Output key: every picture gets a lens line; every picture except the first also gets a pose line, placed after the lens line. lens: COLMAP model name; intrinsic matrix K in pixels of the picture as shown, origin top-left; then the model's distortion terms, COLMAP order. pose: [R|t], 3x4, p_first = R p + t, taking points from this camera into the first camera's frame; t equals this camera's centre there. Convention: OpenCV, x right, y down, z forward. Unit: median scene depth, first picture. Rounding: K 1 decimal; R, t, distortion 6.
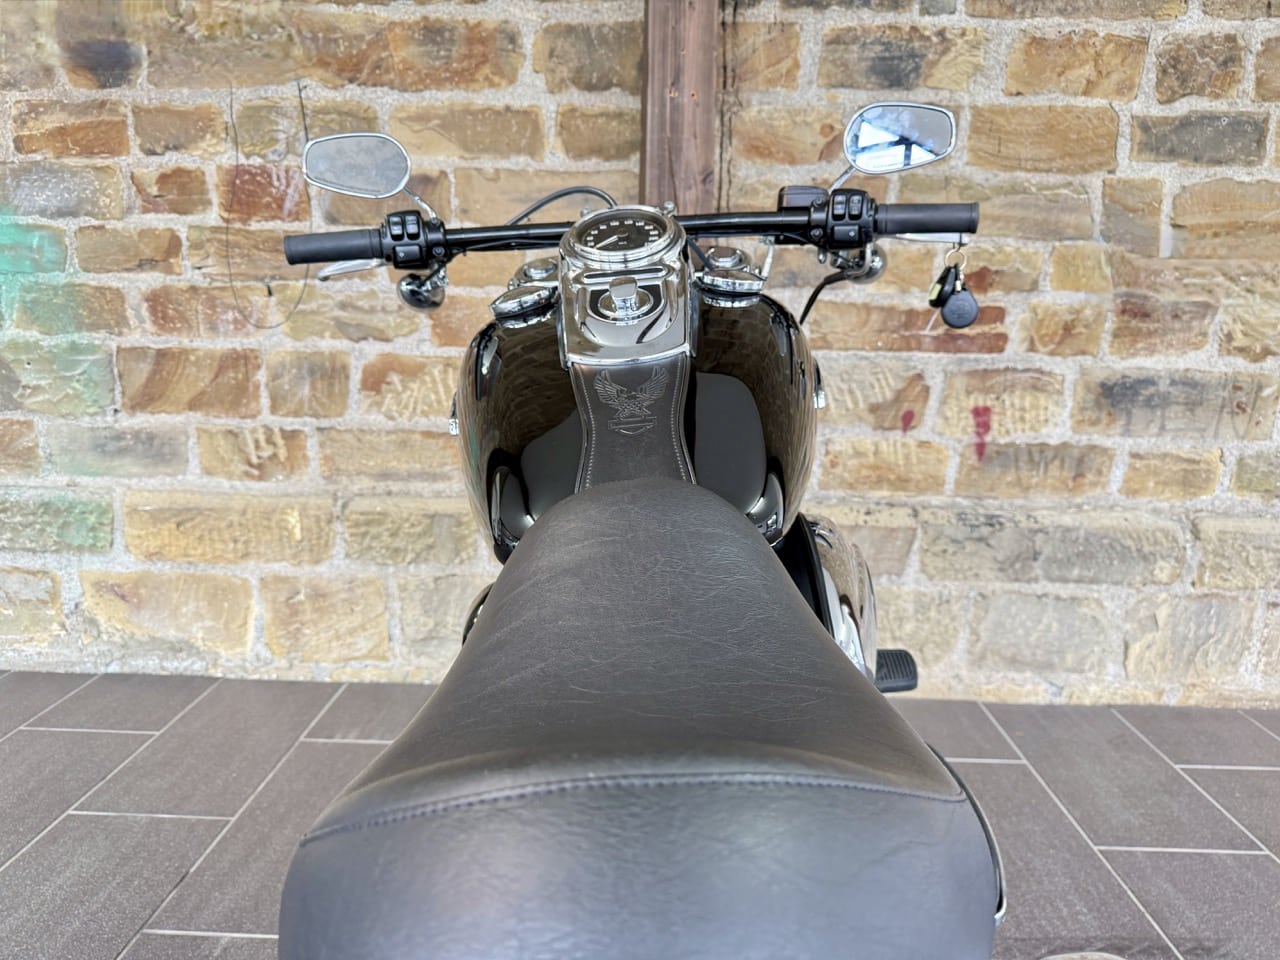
lens RADIAL K [[911.4, 0, 637.8], [0, 911.4, 483.4], [0, 0, 1]] dist [-0.004245, -0.002060]
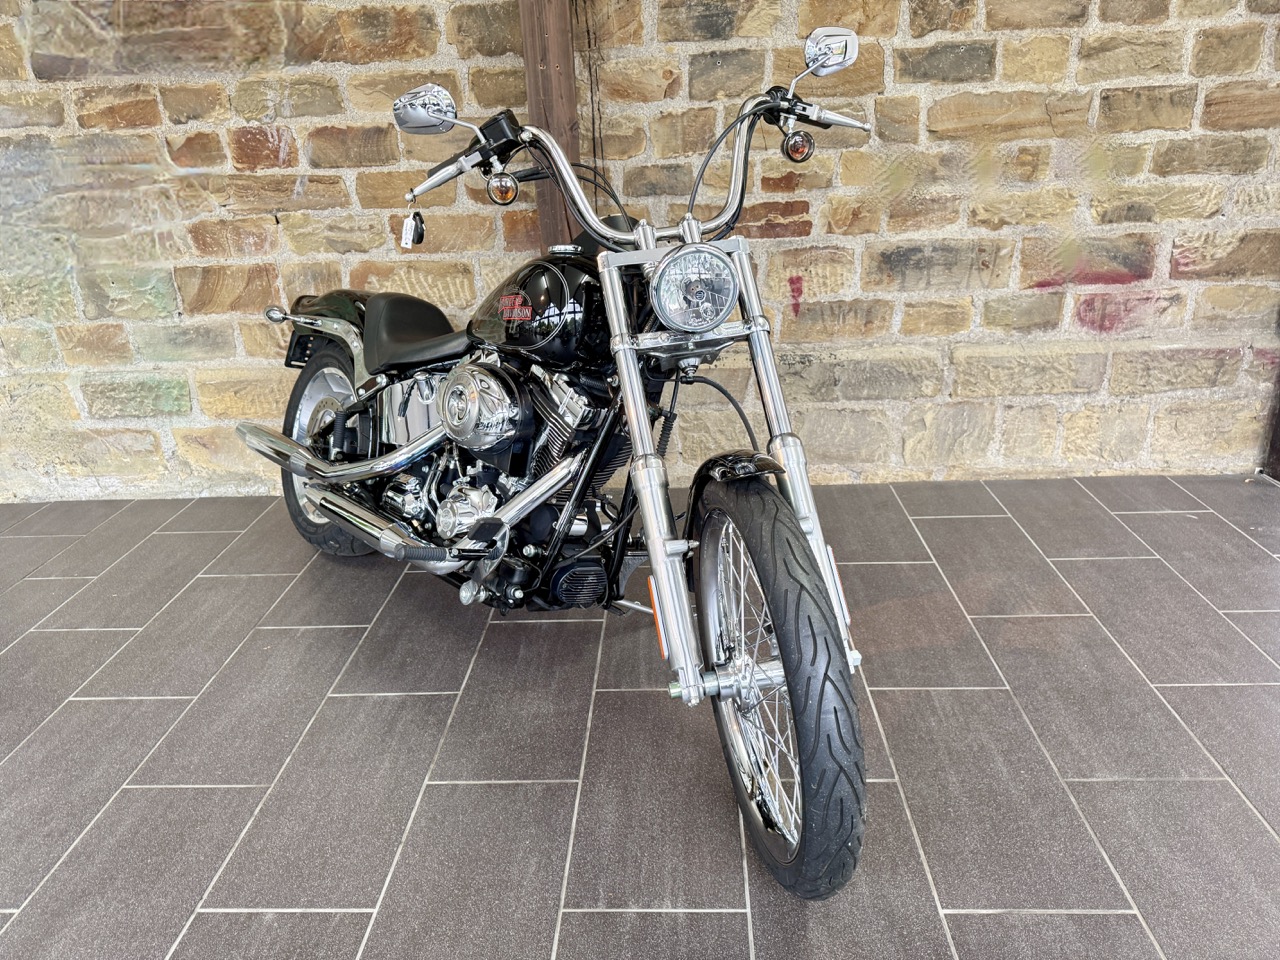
lens RADIAL K [[894.9, 0, 641.1], [0, 894.9, 486.4], [0, 0, 1]] dist [0.009531, -0.008533]
pose [[0.998123, -0.051748, -0.032752, 0.175567], [0.056981, 0.980710, 0.186980, -0.038998], [0.022445, -0.188495, 0.981818, -0.410882]]
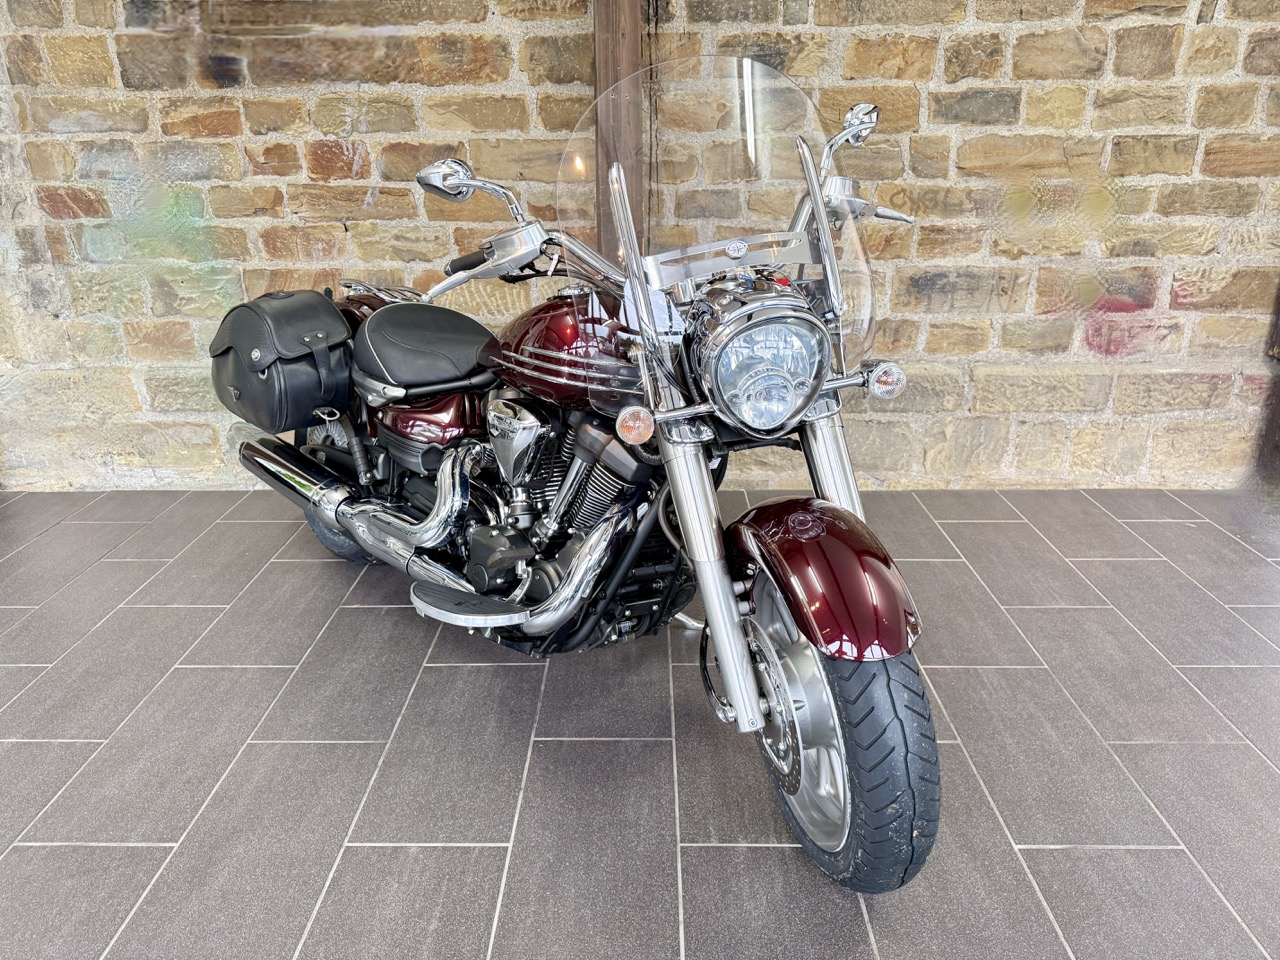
lens RADIAL K [[895.6, 0, 638.8], [0, 895.6, 484.8], [0, 0, 1]] dist [0.009522, -0.008918]
pose [[0.999531, -0.029544, 0.008118, 0.042932], [0.027847, 0.986489, 0.161444, -0.024748], [-0.012778, -0.161142, 0.986849, -0.507767]]
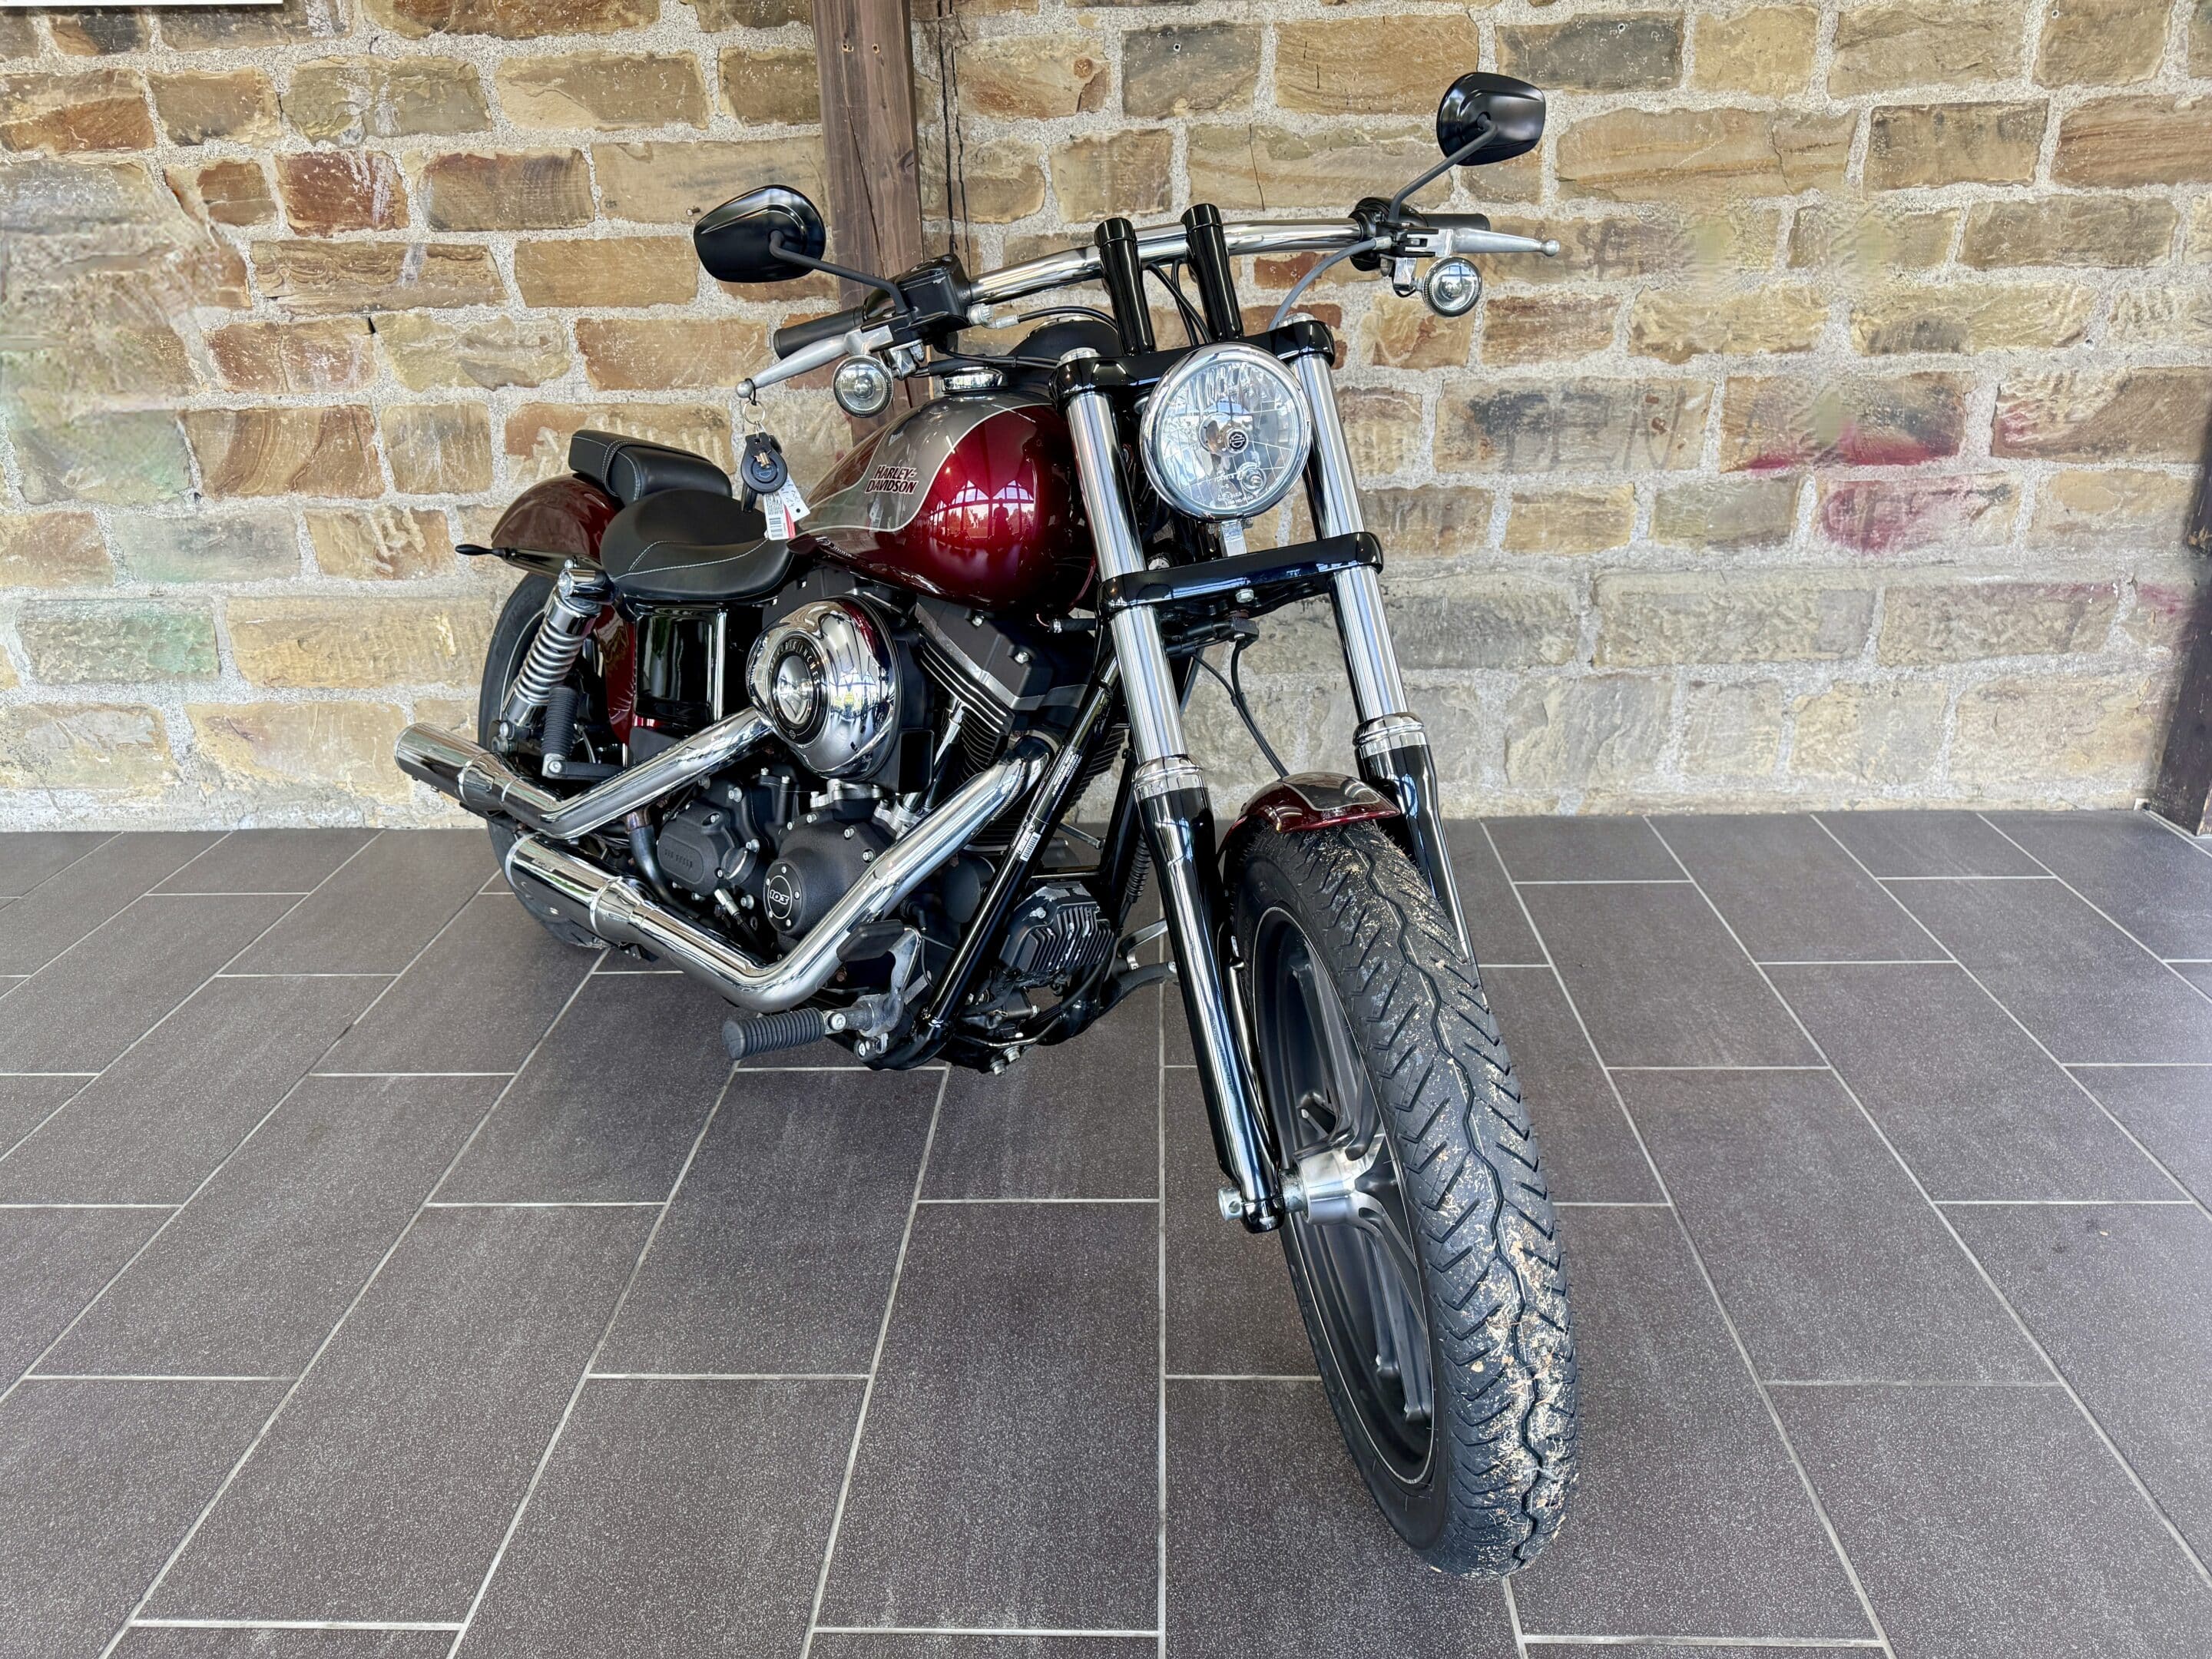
lens RADIAL K [[1546.7, 0, 1101.2], [0, 1546.7, 839.2], [0, 0, 1]] dist [0.010404, -0.008854]
pose [[0.998917, -0.039613, -0.024386, 0.221924], [0.043841, 0.976963, 0.208857, -0.038200], [0.015550, -0.209700, 0.977642, -0.348419]]
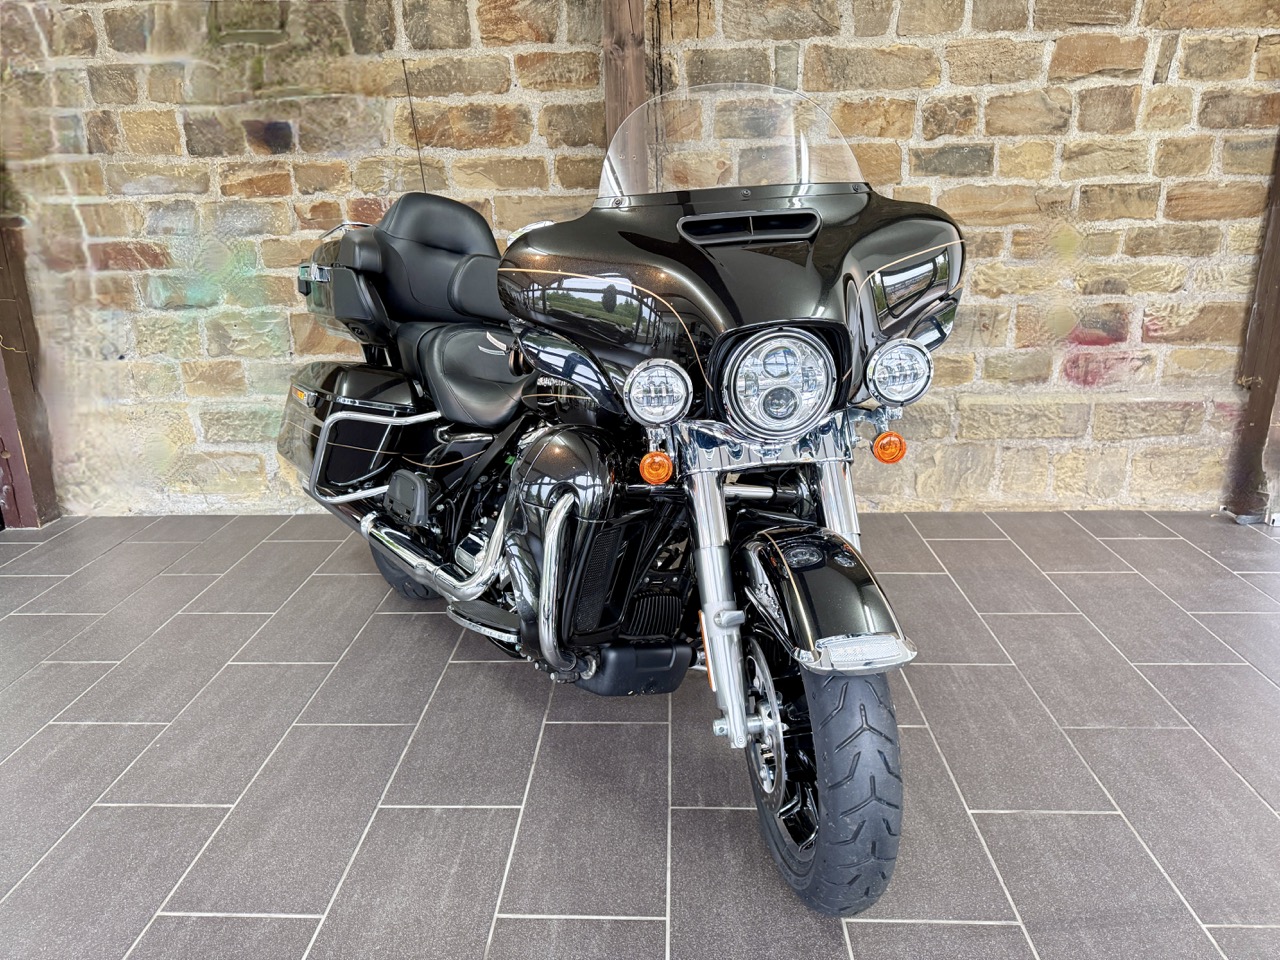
lens RADIAL K [[893.2, 0, 640.6], [0, 893.2, 480.6], [0, 0, 1]] dist [0.011985, -0.012117]
pose [[0.999278, -0.033272, -0.018318, 0.072591], [0.035083, 0.993360, 0.109566, -0.008219], [0.014551, -0.110130, 0.993811, -0.630732]]
